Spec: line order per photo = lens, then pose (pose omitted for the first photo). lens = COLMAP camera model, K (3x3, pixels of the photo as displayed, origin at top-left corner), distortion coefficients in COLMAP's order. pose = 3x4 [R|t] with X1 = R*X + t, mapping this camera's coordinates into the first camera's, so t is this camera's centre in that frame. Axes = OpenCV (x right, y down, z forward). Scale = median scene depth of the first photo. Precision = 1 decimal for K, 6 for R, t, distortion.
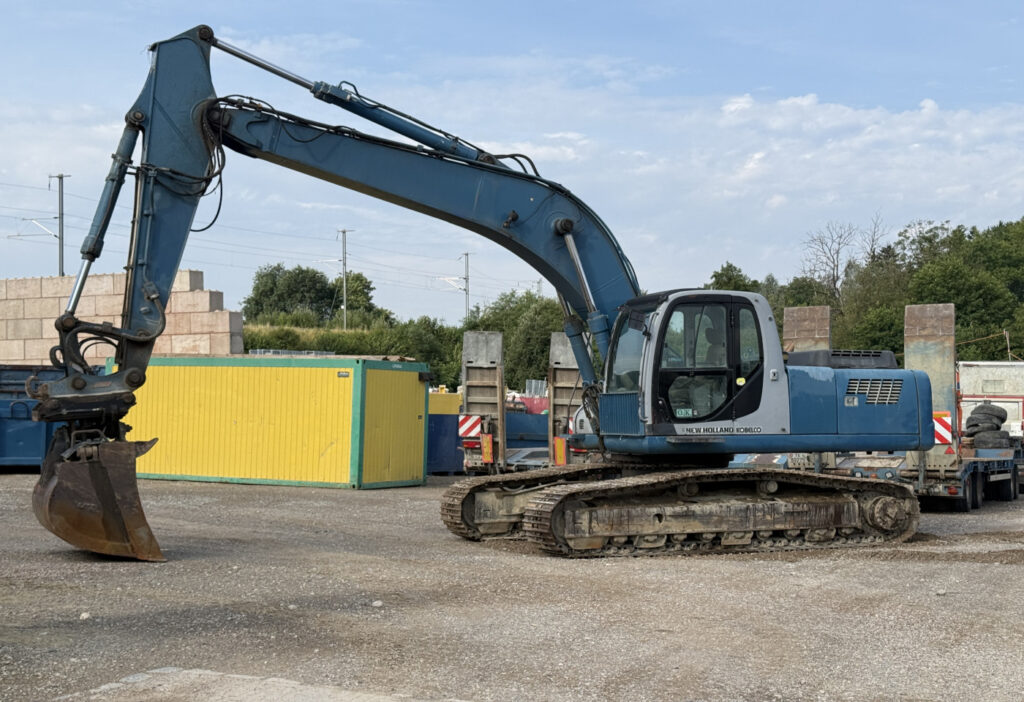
lens RADIAL K [[1468.1, 0, 495.4], [0, 1468.1, 351.6], [0, 0, 1]] dist [-0.046152, 1.060247]
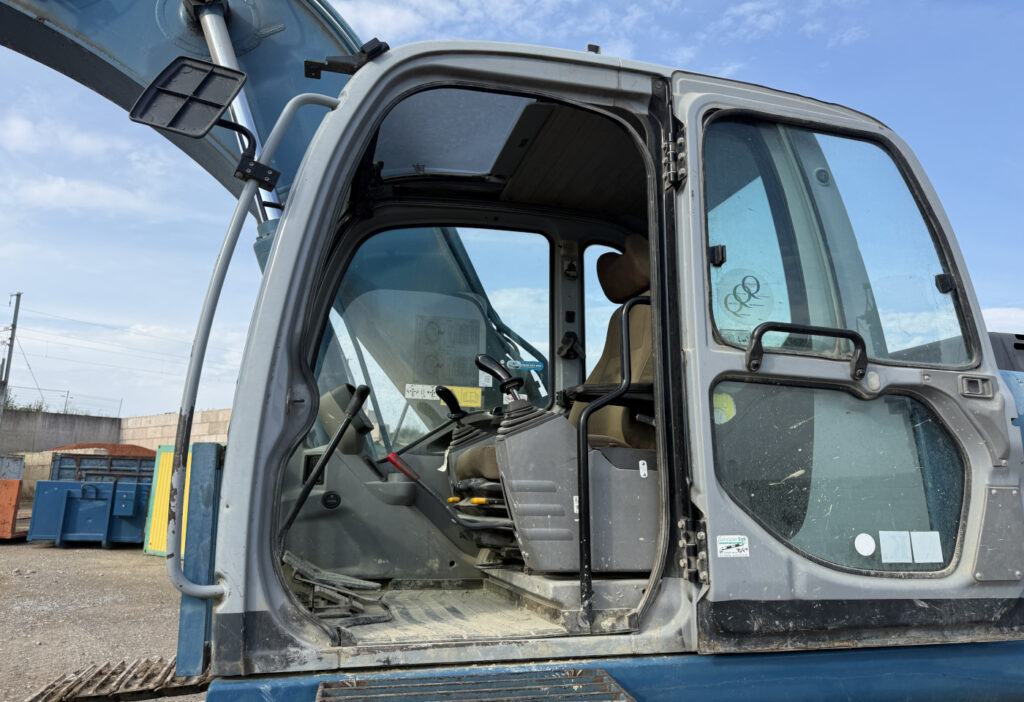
lens RADIAL K [[708.6, 0, 493.2], [0, 708.6, 314.5], [0, 0, 1]] dist [0.002322, 0.033024]
pose [[0.991009, -0.021471, -0.132062, 0.145430], [-0.005893, 0.979078, -0.203398, 0.029145], [0.133666, 0.202347, 0.970149, 0.886730]]
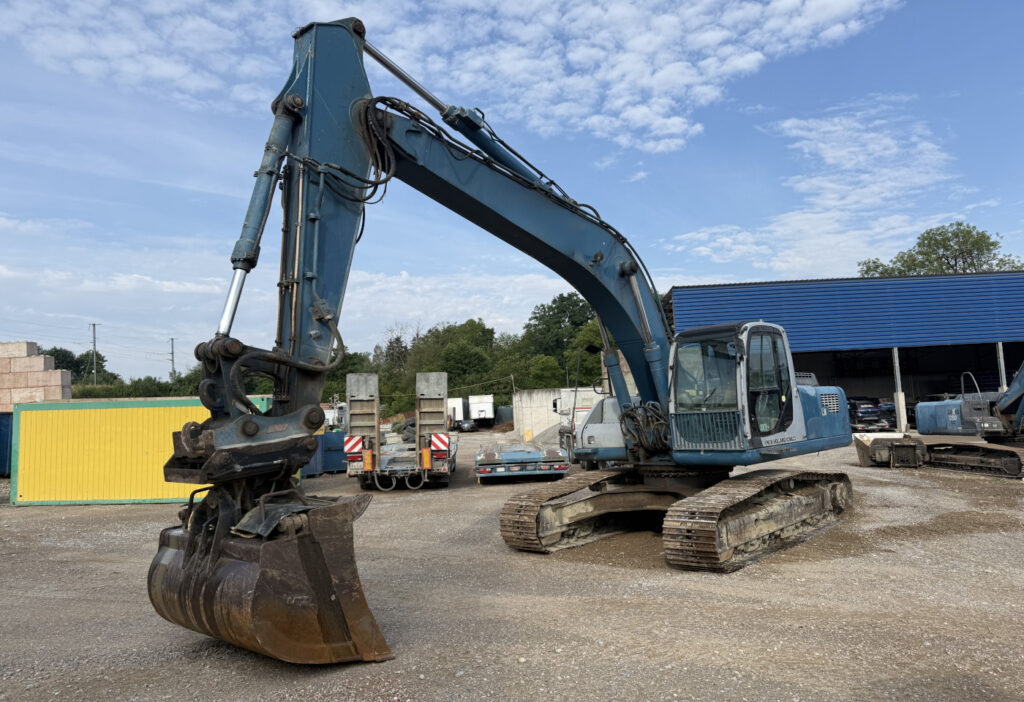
lens RADIAL K [[729.2, 0, 495.8], [0, 729.2, 353.0], [0, 0, 1]] dist [0.043999, -0.058898]
pose [[0.911086, -0.008400, 0.412130, -0.294519], [0.030211, 0.998464, -0.046435, 0.003977], [-0.411107, 0.054757, 0.909941, 0.553128]]
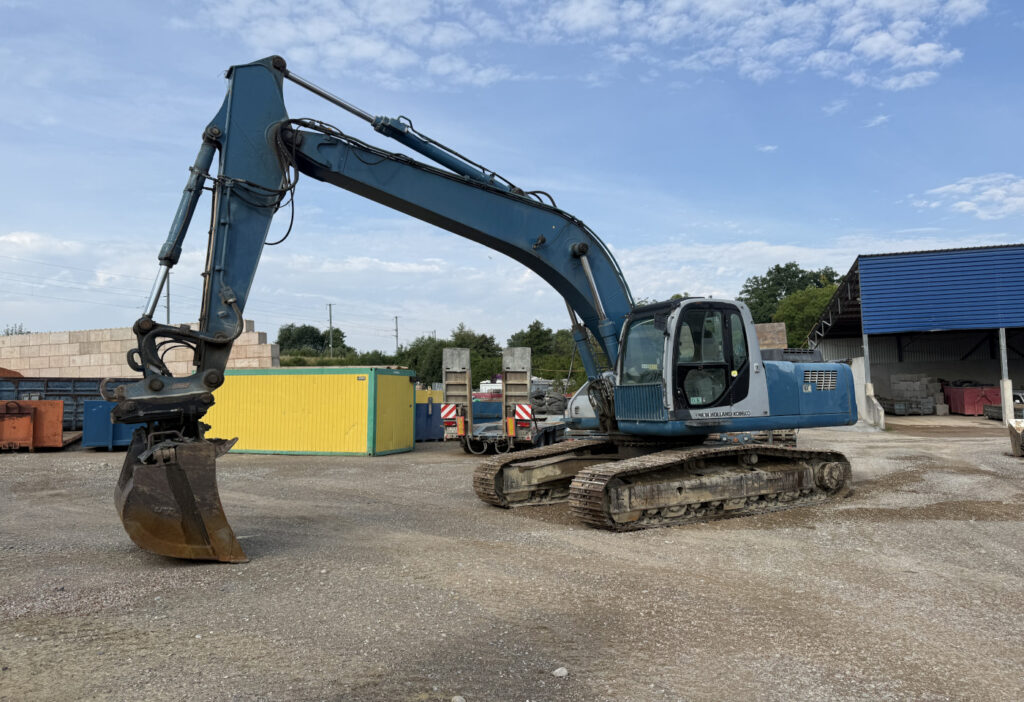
lens RADIAL K [[729.2, 0, 495.8], [0, 729.2, 353.0], [0, 0, 1]] dist [0.043999, -0.058898]
pose [[0.991450, -0.014061, 0.129727, -0.106611], [0.016859, 0.999648, -0.020496, 0.012762], [-0.129393, 0.022508, 0.991338, 0.428536]]
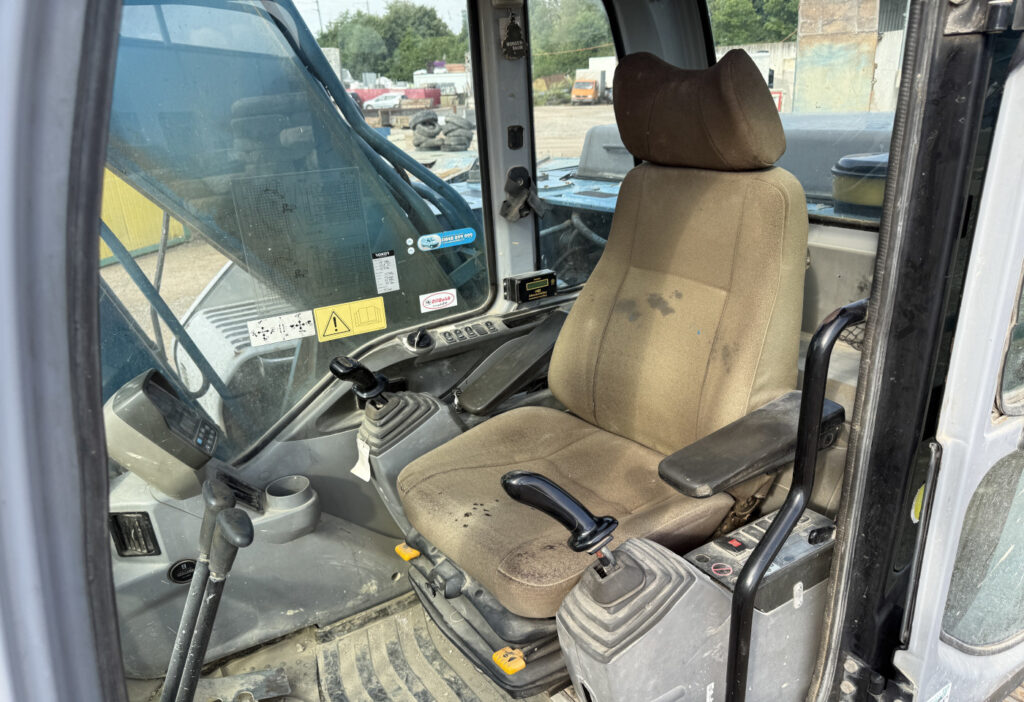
lens RADIAL K [[726.2, 0, 512.2], [0, 726.2, 408.9], [0, 0, 1]] dist [-0.002042, -0.003528]
pose [[0.980674, -0.122327, 0.152691, 0.120503], [0.041389, 0.892483, 0.449177, -0.018018], [-0.191220, -0.434177, 0.880298, 0.954737]]
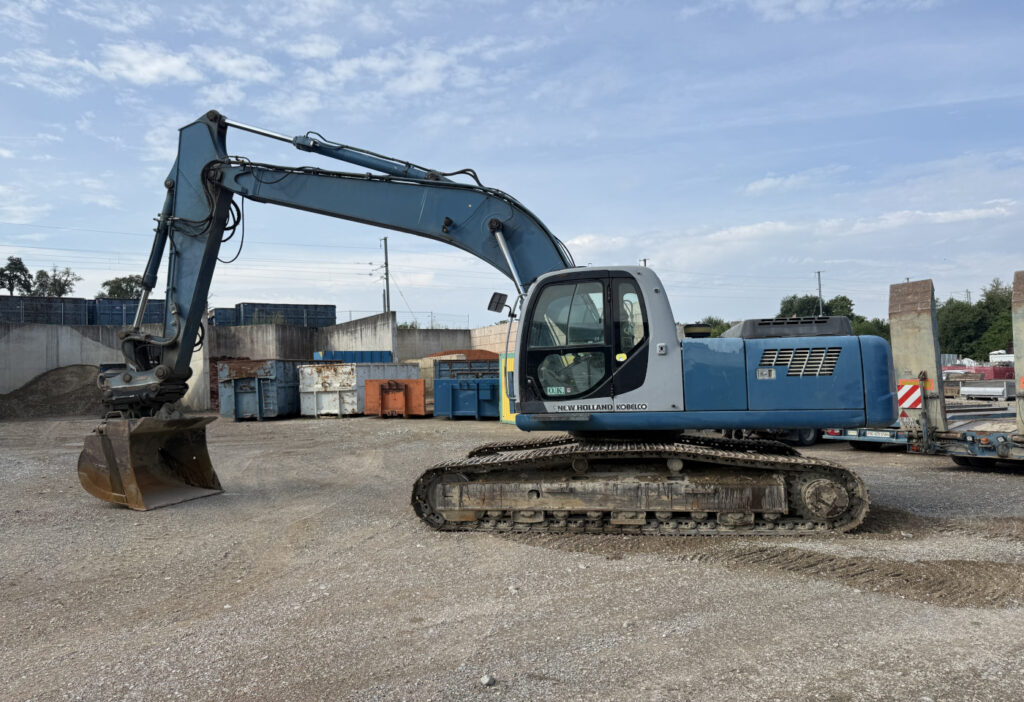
lens RADIAL K [[729.2, 0, 495.8], [0, 729.2, 353.0], [0, 0, 1]] dist [0.043999, -0.058898]
pose [[0.839225, -0.041233, -0.542219, 0.360574], [0.044565, 0.998982, -0.006991, 0.017300], [0.541955, -0.018297, 0.840208, 0.548941]]
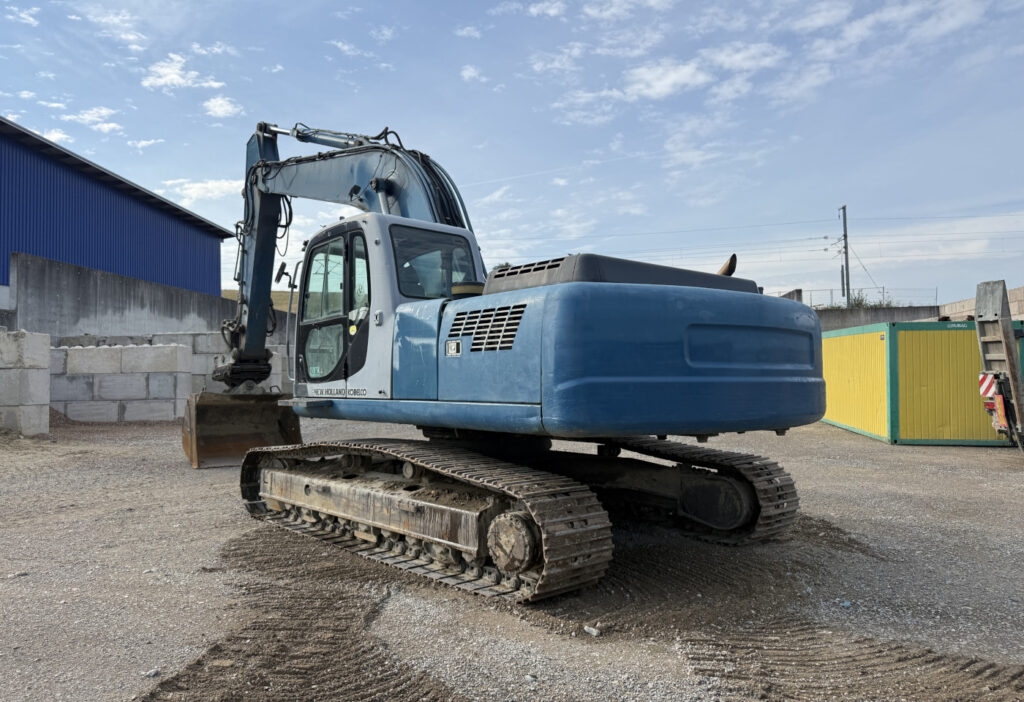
lens RADIAL K [[725.8, 0, 499.1], [0, 725.8, 354.3], [0, 0, 1]] dist [-0.011288, -0.004740]
pose [[0.289173, -0.038568, -0.956500, 0.558592], [0.048281, 0.998504, -0.025665, 0.047224], [0.956059, -0.038759, 0.290602, 0.964396]]
